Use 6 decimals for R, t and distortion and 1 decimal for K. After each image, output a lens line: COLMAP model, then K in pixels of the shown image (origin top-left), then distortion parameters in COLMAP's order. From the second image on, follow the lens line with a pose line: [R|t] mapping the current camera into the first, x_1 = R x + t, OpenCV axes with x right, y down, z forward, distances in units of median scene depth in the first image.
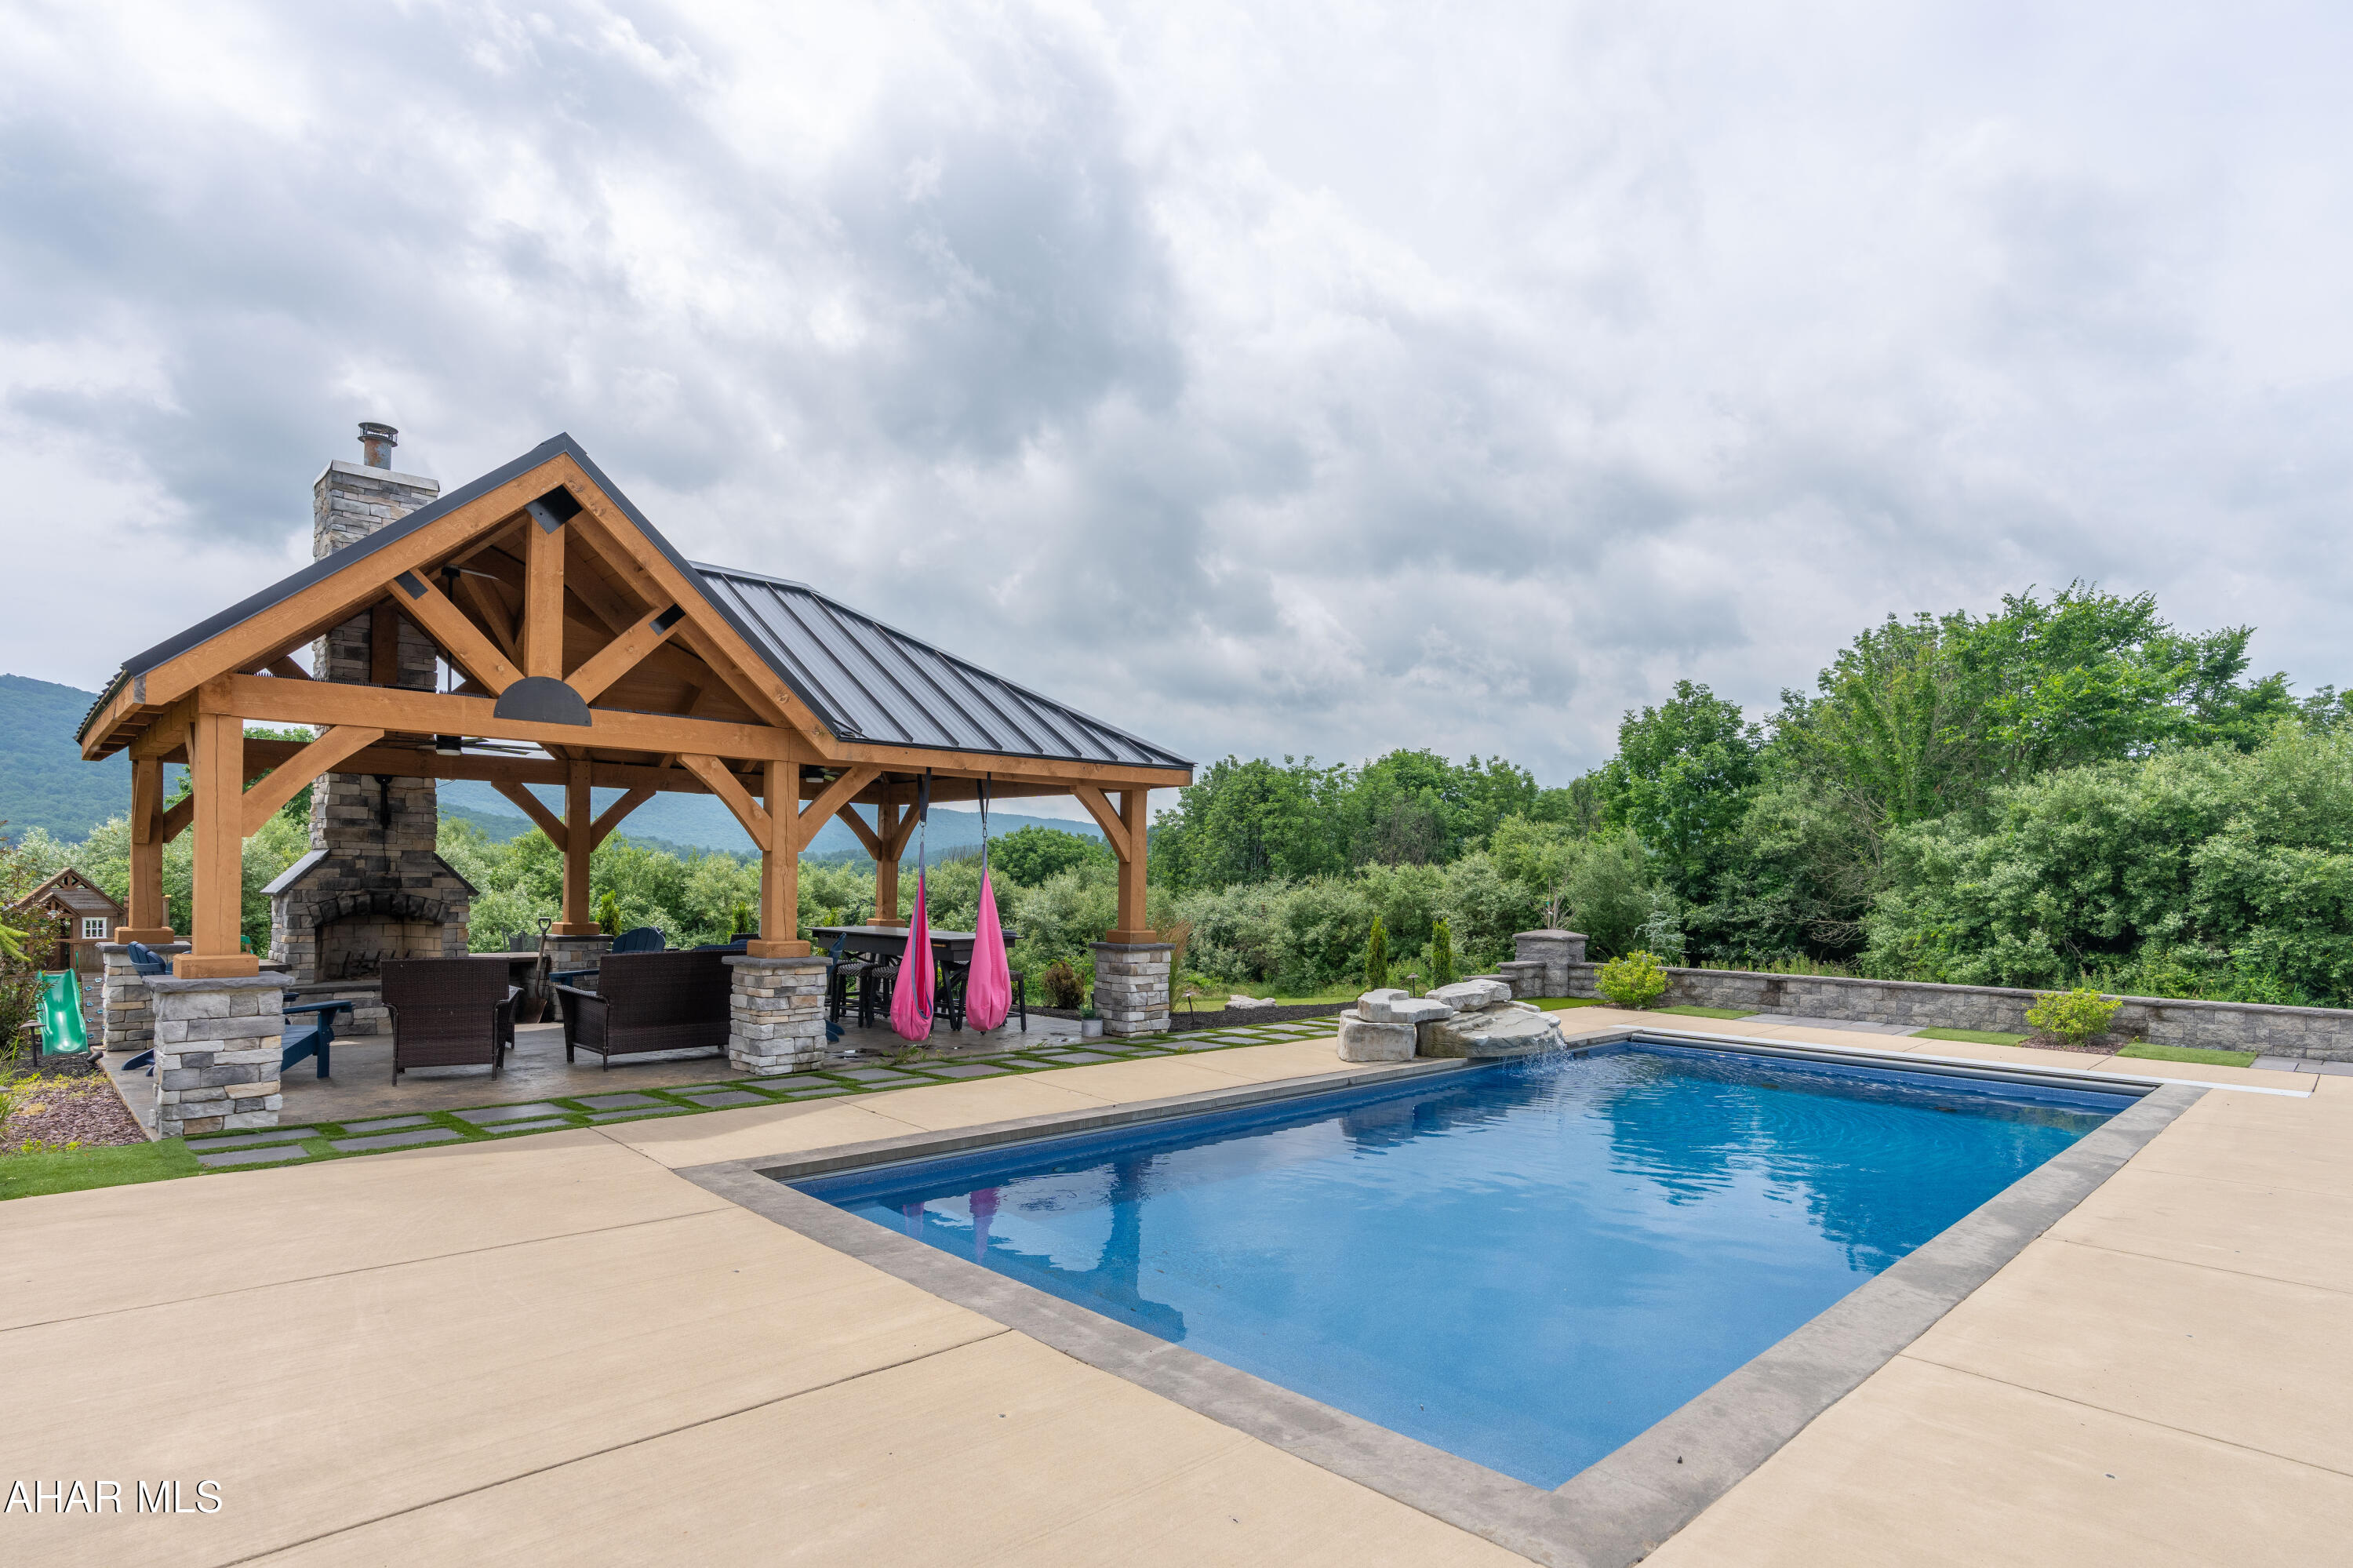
lens RADIAL K [[1228.7, 0, 1206.6], [0, 1228.7, 901.3], [0, 0, 1]] dist [-0.007583, 0.006932]
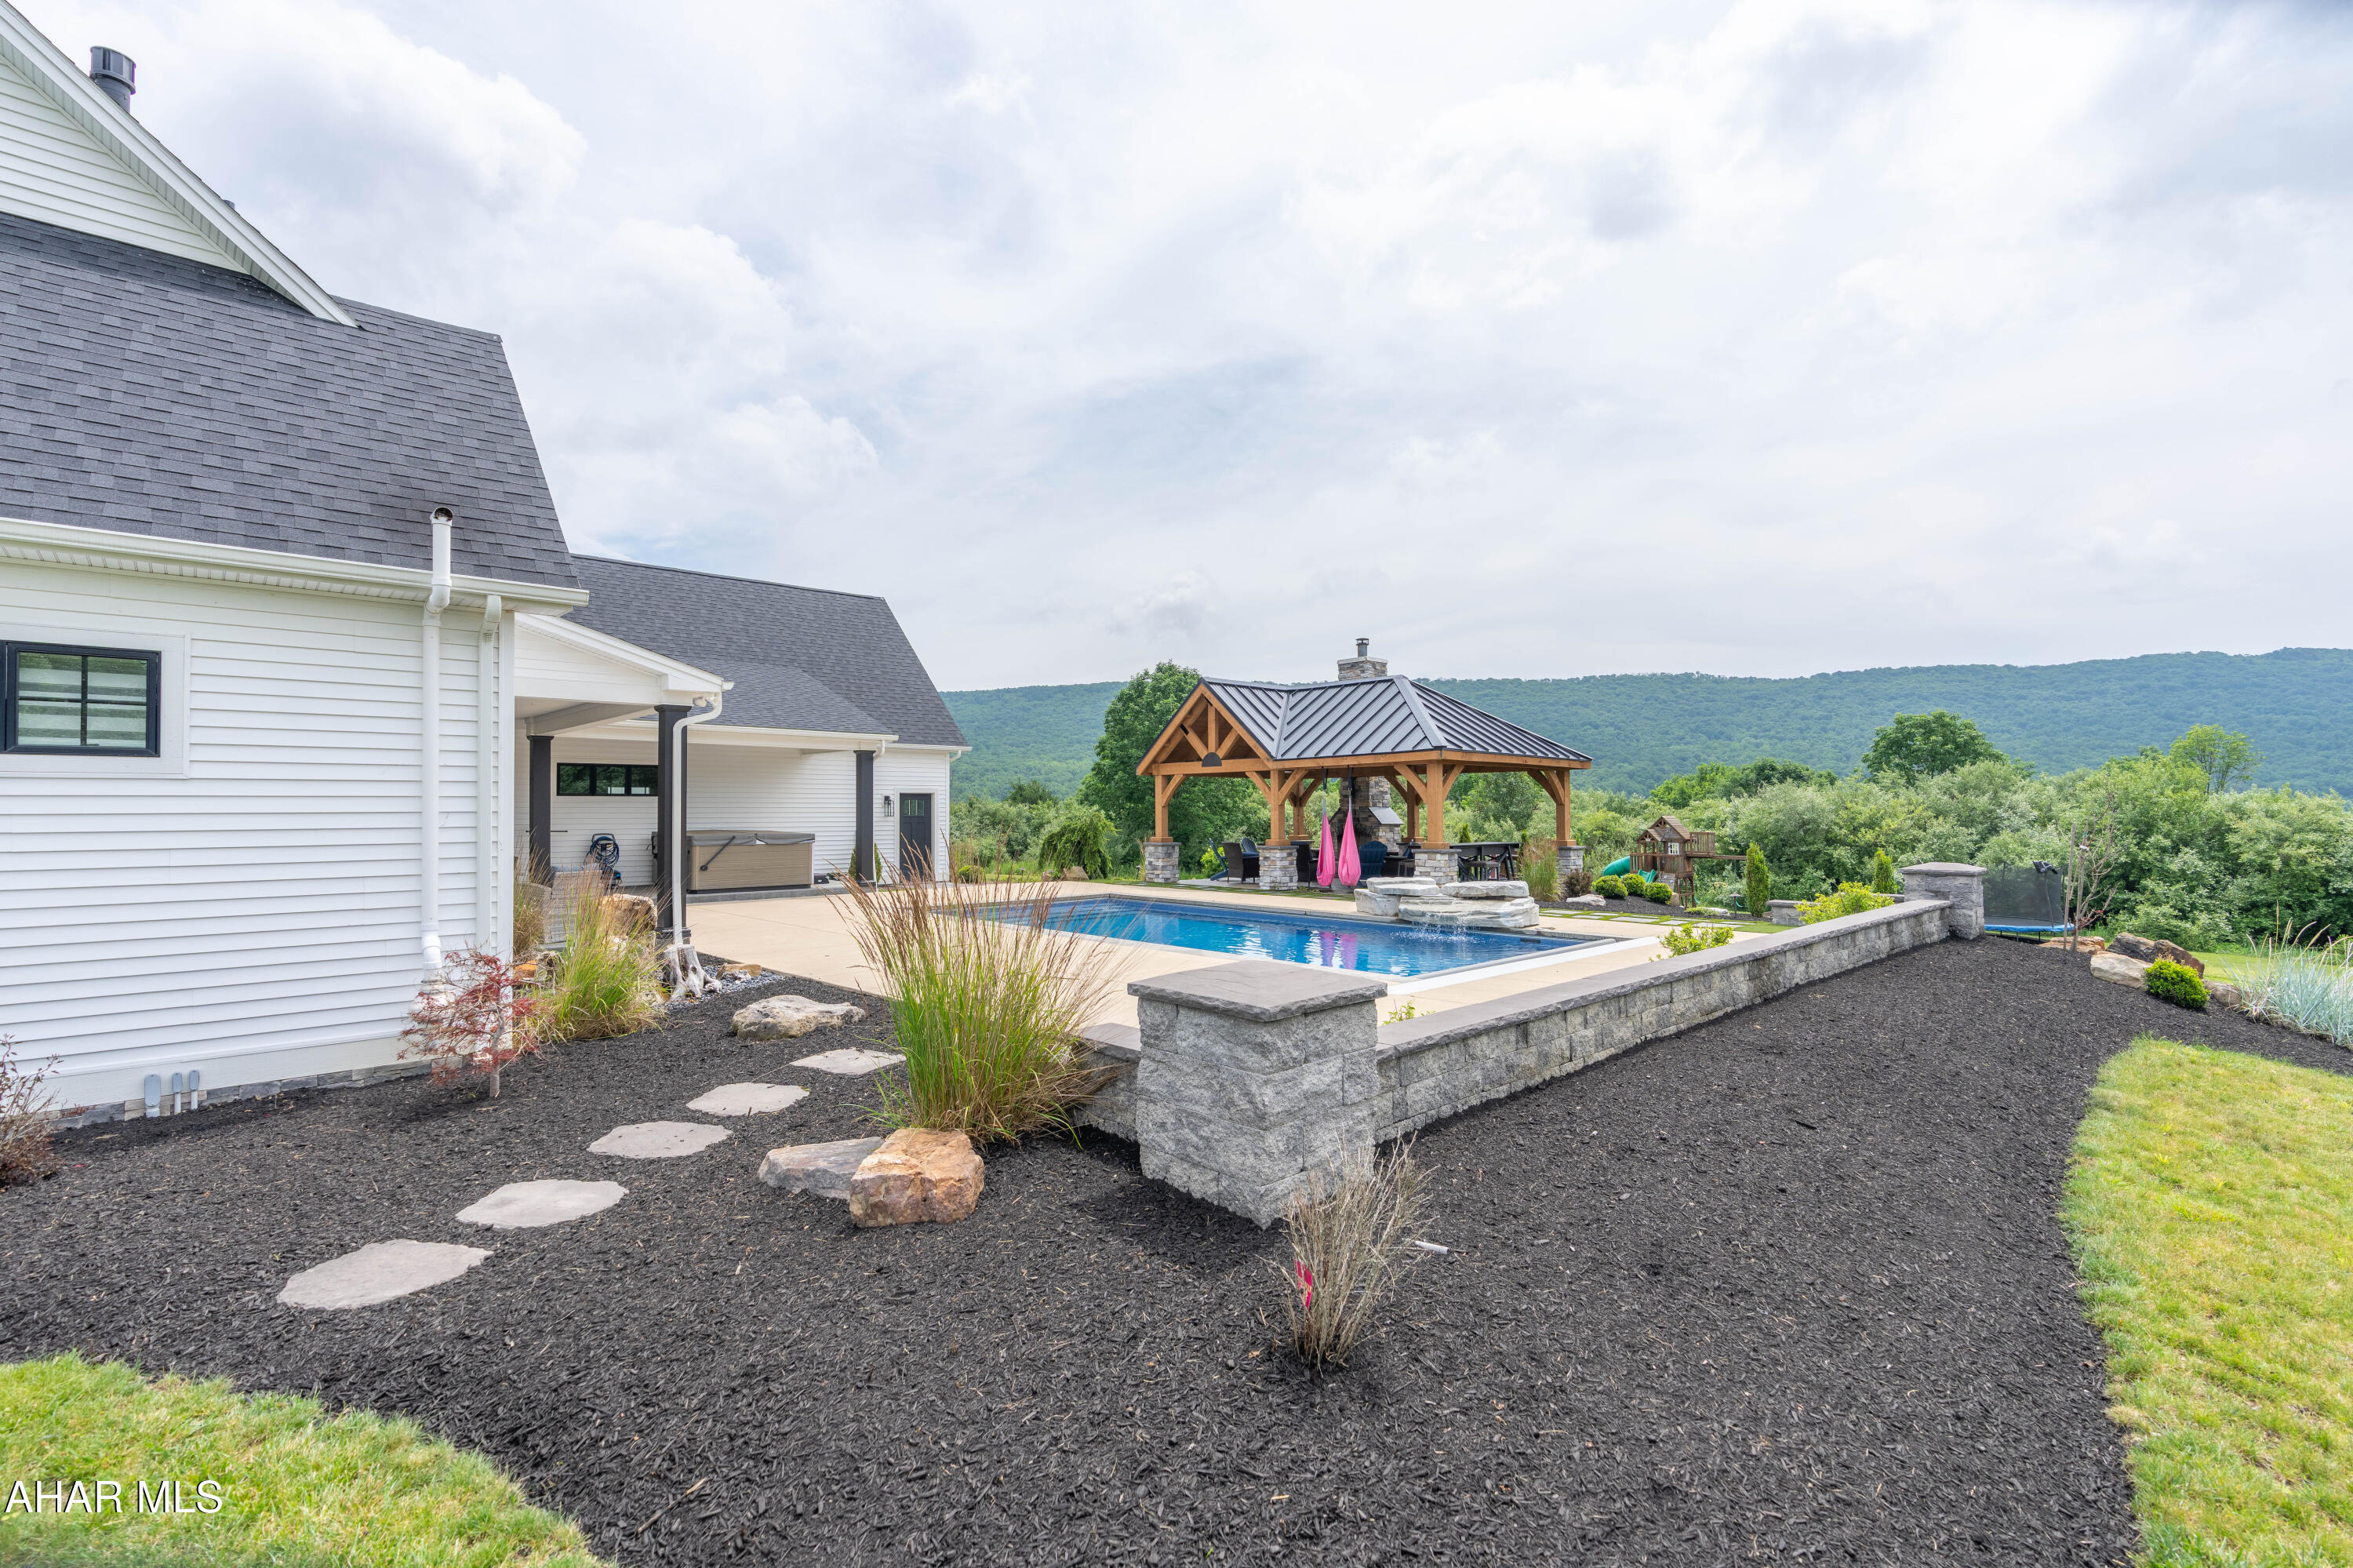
lens RADIAL K [[1075.2, 0, 1188.1], [0, 1075.2, 809.3], [0, 0, 1]] dist [-0.002335, -0.000188]
pose [[-0.008480, -0.020787, -0.999748, 1.296056], [-0.015571, 0.999665, -0.020653, 0.013673], [0.999843, 0.015392, -0.008801, 0.562109]]
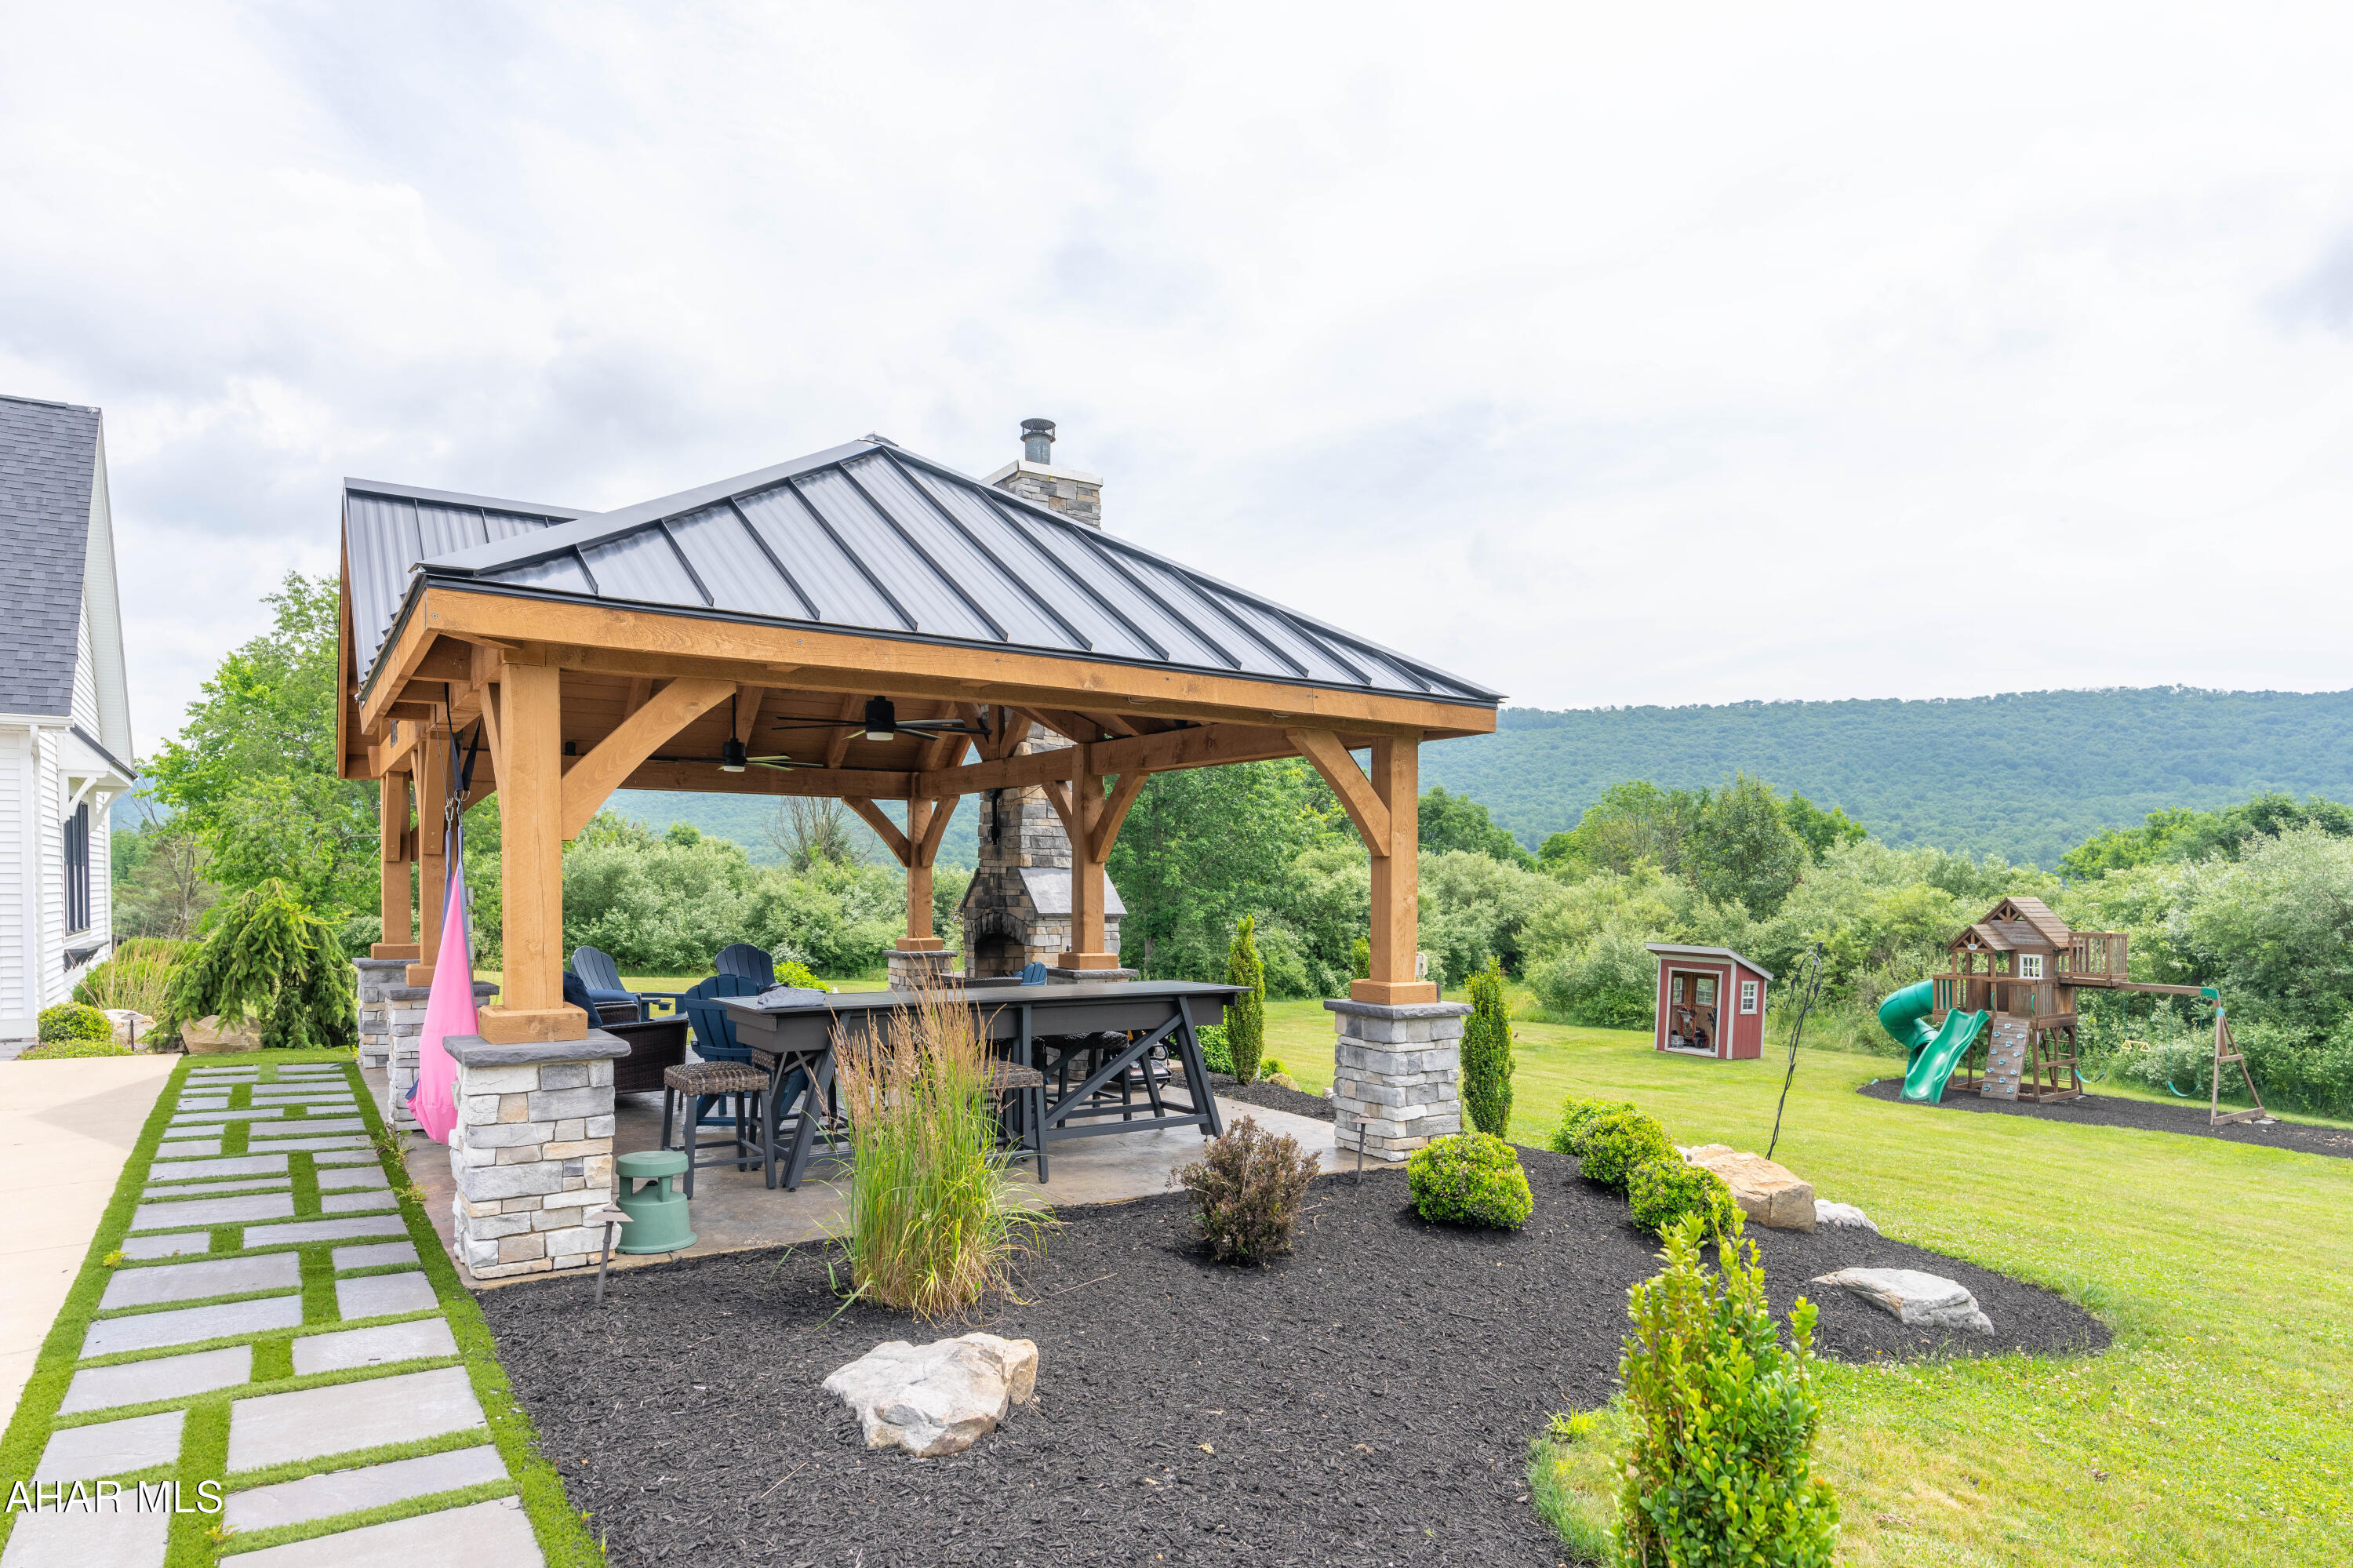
lens RADIAL K [[1372.7, 0, 1147.7], [0, 1372.7, 941.7], [0, 0, 1]] dist [-0.011859, 0.000278]
pose [[-0.208657, 0.022945, -0.977720, 0.293386], [-0.026535, 0.999224, 0.029112, -0.014024], [0.977629, 0.032019, -0.207886, 1.125245]]
